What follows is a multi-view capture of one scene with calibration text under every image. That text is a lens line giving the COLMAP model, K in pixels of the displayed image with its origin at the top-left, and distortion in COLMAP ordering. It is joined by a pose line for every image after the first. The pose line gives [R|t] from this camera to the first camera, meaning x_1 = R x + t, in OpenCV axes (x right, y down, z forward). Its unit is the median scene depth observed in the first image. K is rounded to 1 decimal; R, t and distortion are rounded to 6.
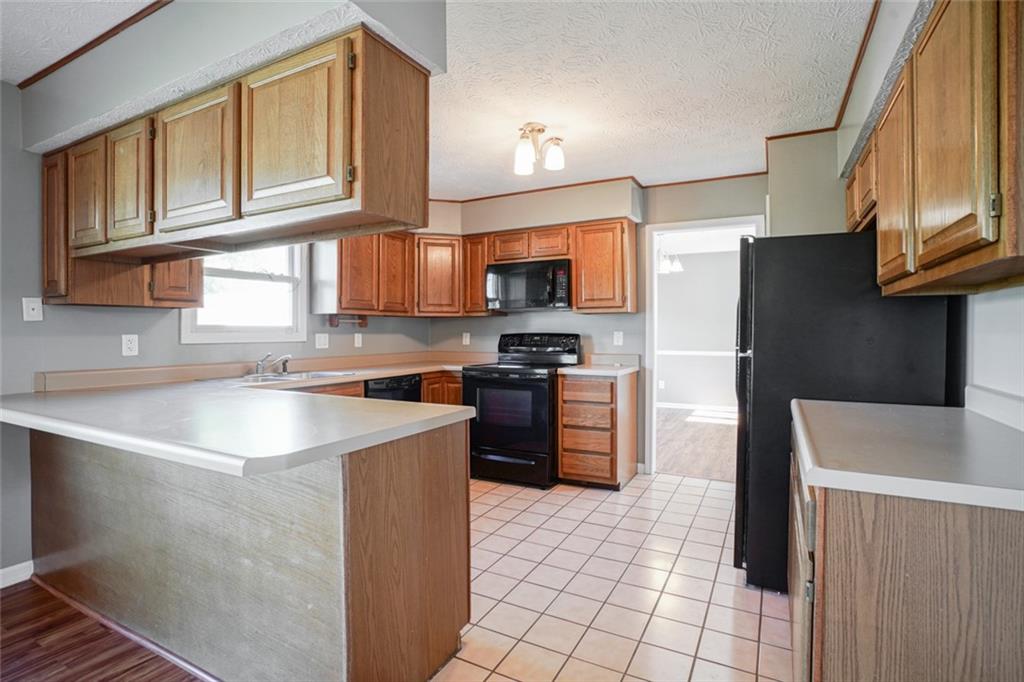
lens RADIAL K [[469.9, 0, 504.8], [0, 469.9, 335.0], [0, 0, 1]] dist [-0.048488, 0.015013]
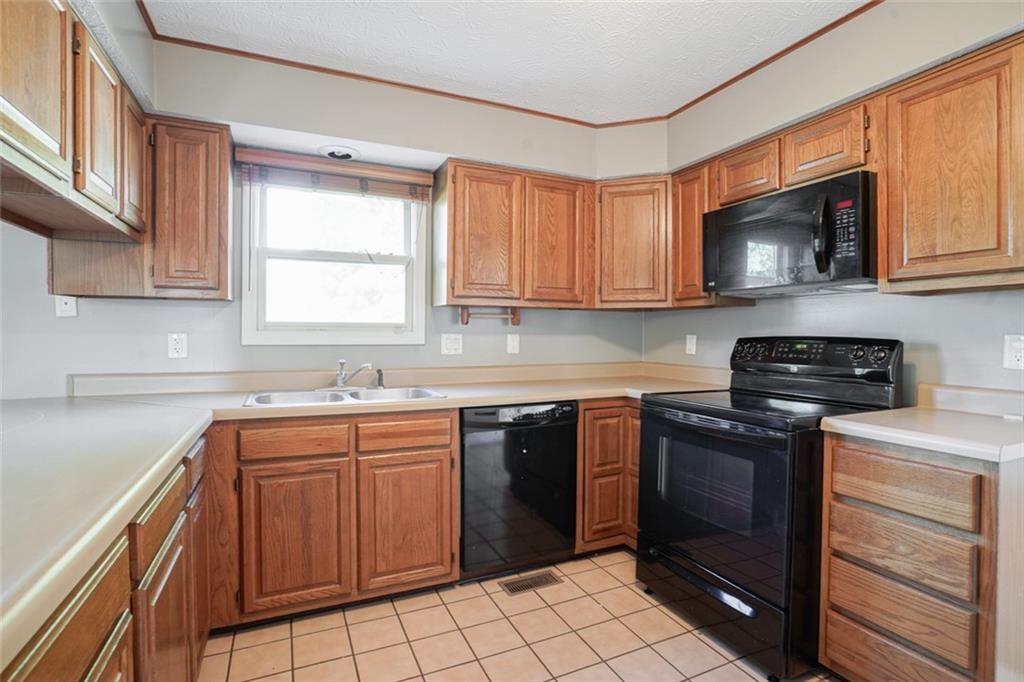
lens RADIAL K [[469.9, 0, 548.5], [0, 469.9, 336.8], [0, 0, 1]] dist [-0.048488, 0.015013]
pose [[0.823117, 0.012489, -0.567735, 0.134005], [-0.011213, 0.999921, 0.005740, -0.003793], [0.567761, 0.001642, 0.823192, 0.457992]]
